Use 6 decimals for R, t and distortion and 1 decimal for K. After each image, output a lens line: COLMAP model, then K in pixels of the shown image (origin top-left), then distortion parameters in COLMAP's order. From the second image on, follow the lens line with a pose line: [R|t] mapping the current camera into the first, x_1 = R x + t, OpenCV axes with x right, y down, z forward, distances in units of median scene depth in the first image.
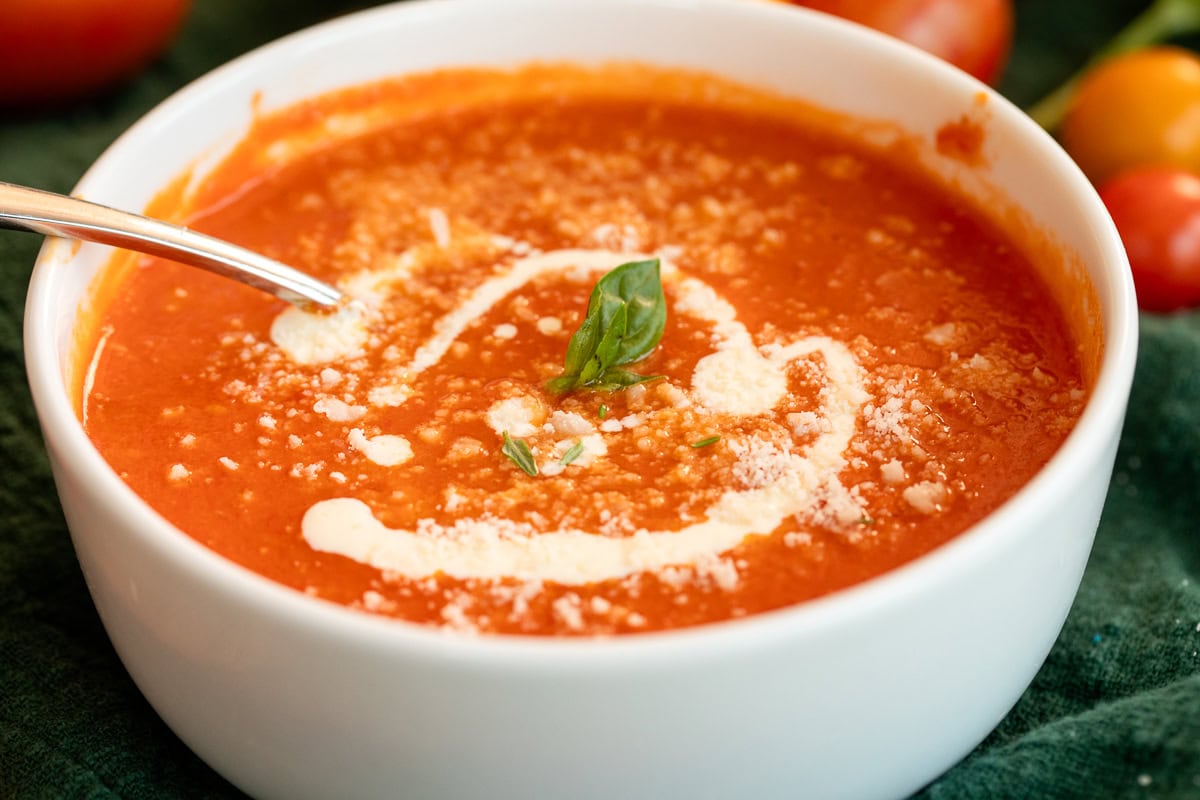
lens RADIAL K [[4551.1, 0, 599.0], [0, 4551.1, 399.5], [0, 0, 1]] dist [-0.041059, 0.000000]
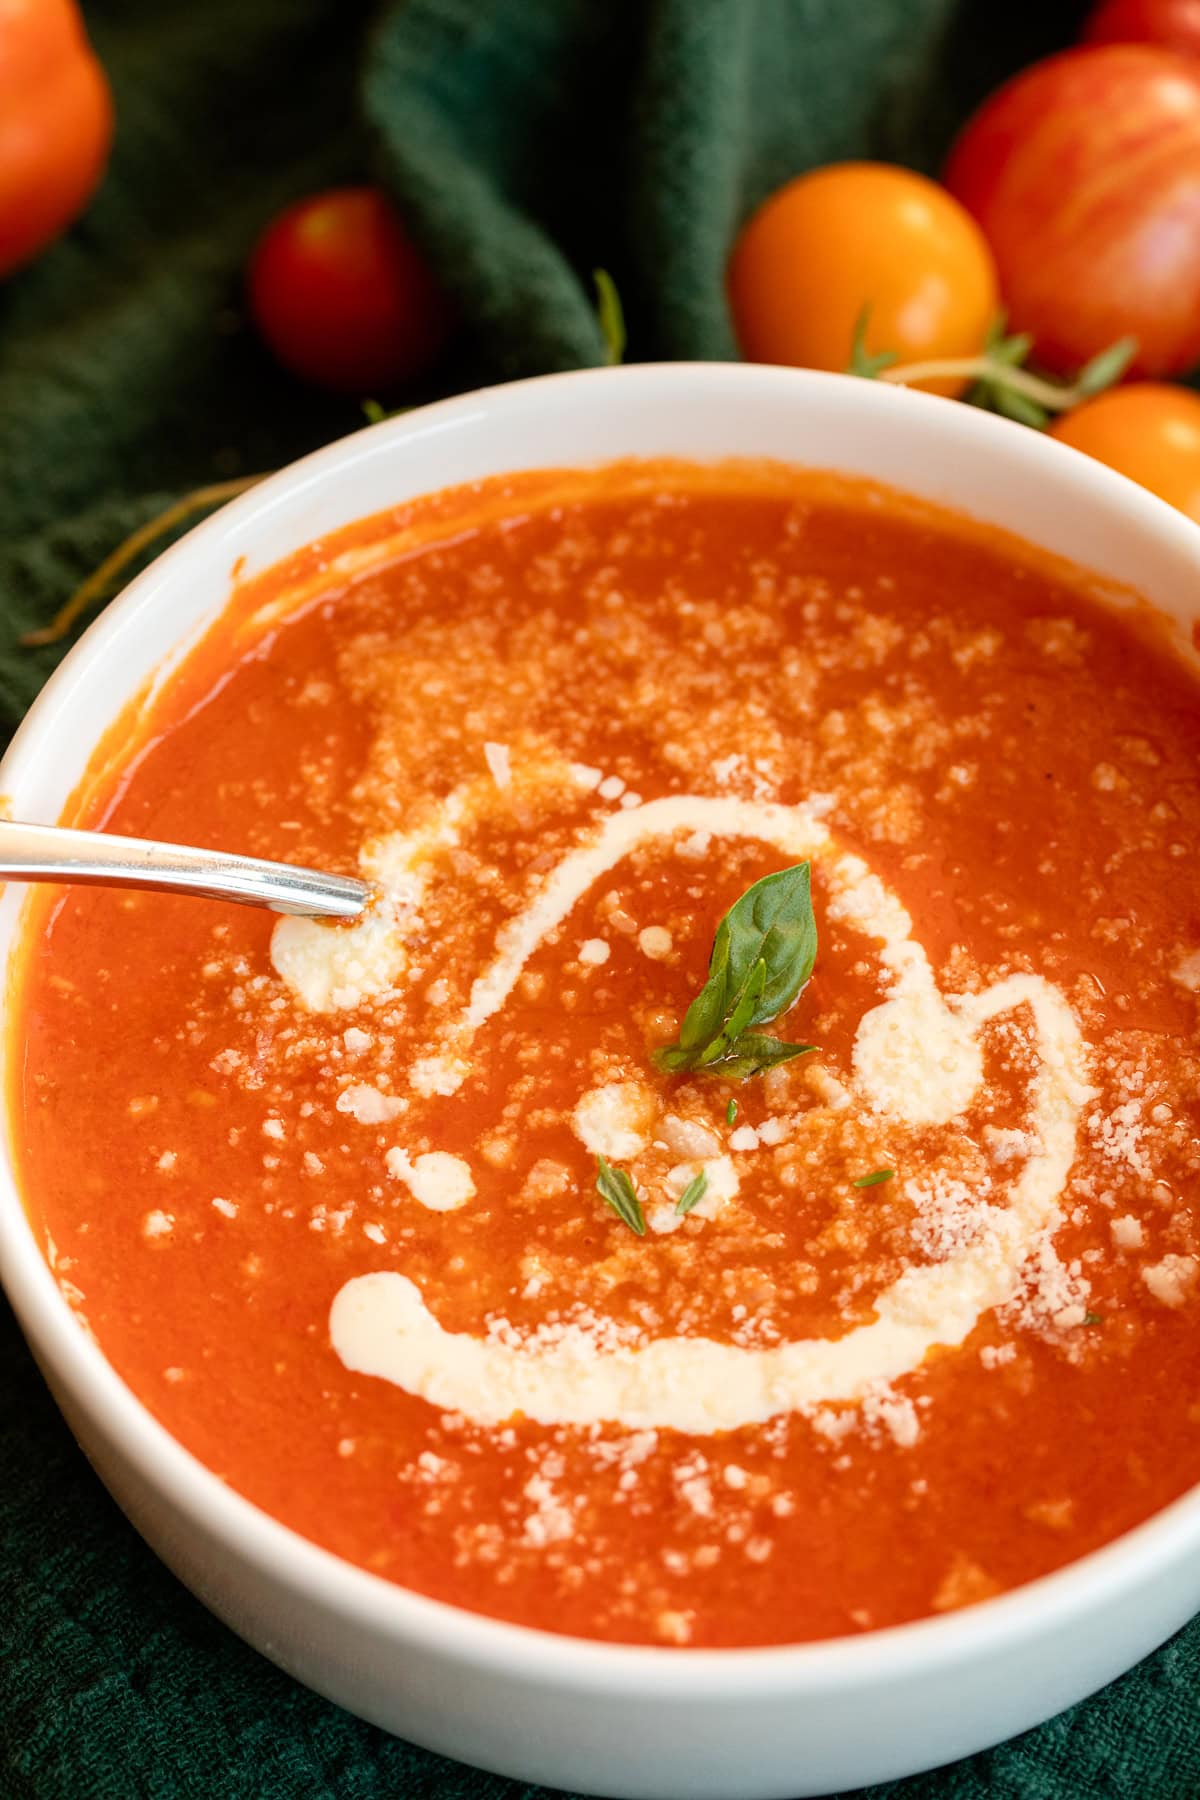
lens RADIAL K [[6826.6, 0, 600.9], [0, 6826.6, 901.4], [0, 0, 1]] dist [-0.041059, 0.000000]
pose [[0.999820, 0.002136, 0.018831, -0.040826], [-0.008829, 0.931717, 0.363079, -0.426164], [-0.016770, -0.363180, 0.931568, -0.010609]]
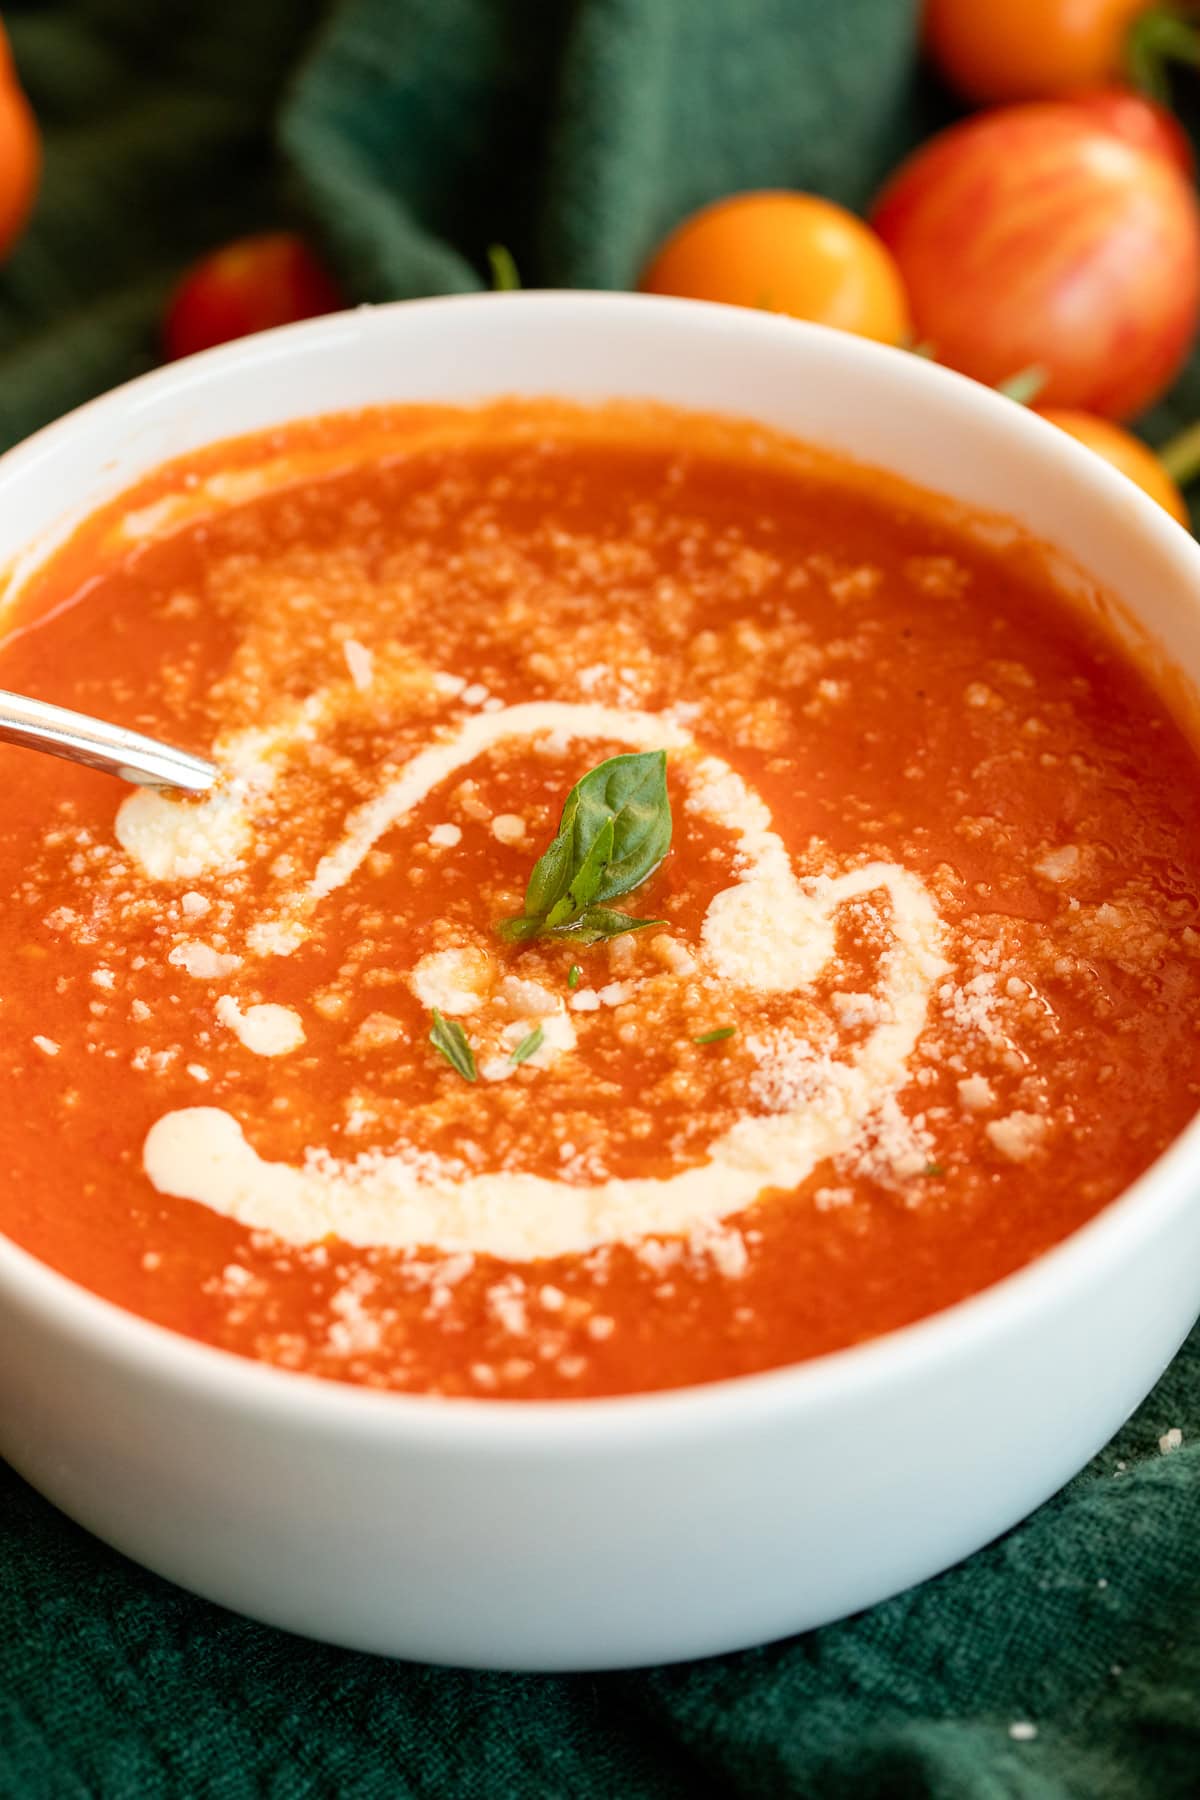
lens RADIAL K [[6826.6, 0, 601.4], [0, 6826.6, 898.7], [0, 0, 1]] dist [-0.041059, 0.000000]
pose [[0.999208, 0.031078, -0.024862, 0.031150], [-0.026771, 0.987086, 0.157938, -0.177391], [0.029449, -0.157148, 0.987136, -0.051054]]
